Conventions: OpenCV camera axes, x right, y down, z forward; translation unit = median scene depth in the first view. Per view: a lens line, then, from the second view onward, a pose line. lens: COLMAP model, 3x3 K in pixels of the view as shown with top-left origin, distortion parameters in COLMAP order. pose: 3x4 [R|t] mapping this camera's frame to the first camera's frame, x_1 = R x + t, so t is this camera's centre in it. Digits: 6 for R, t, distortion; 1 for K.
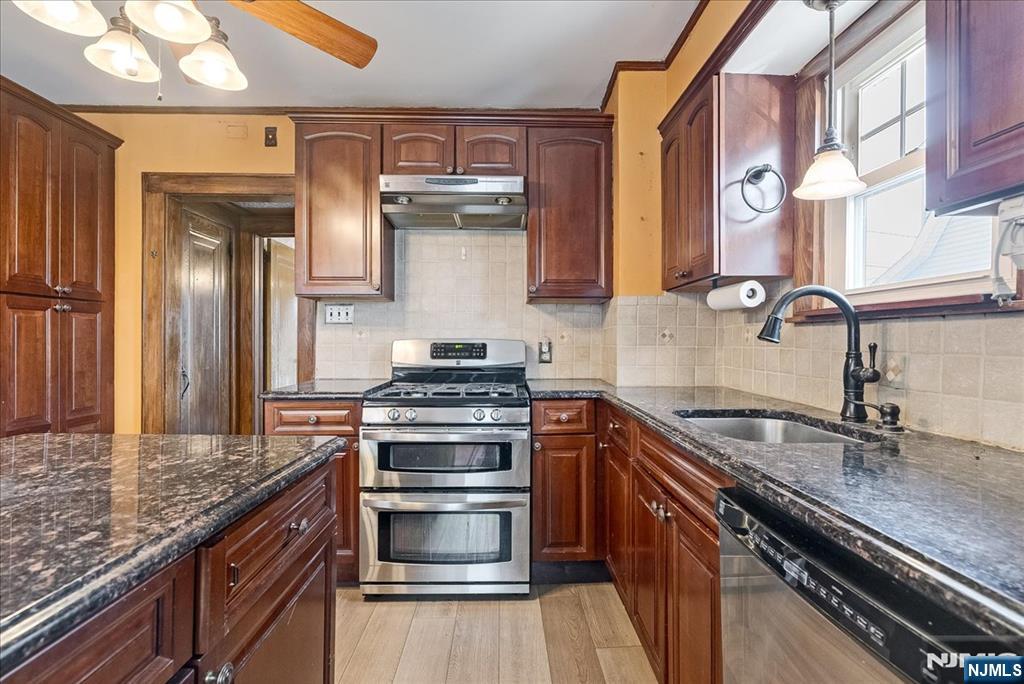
lens RADIAL K [[480.9, 0, 513.2], [0, 480.9, 341.6], [0, 0, 1]] dist [-0.002300, 0.001042]
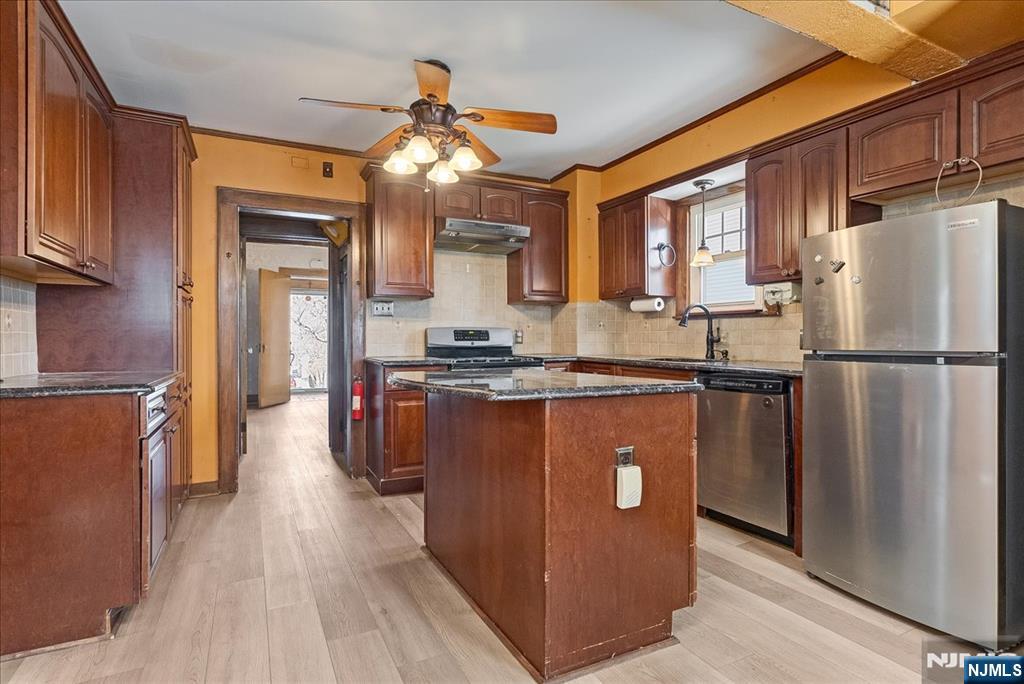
lens RADIAL K [[525.5, 0, 511.5], [0, 525.5, 340.1], [0, 0, 1]] dist [-0.000487, -0.000263]
pose [[0.904085, -0.005062, 0.427323, -0.780618], [0.004199, 0.999987, 0.002962, 0.033469], [-0.427332, -0.000883, 0.904094, -0.570971]]
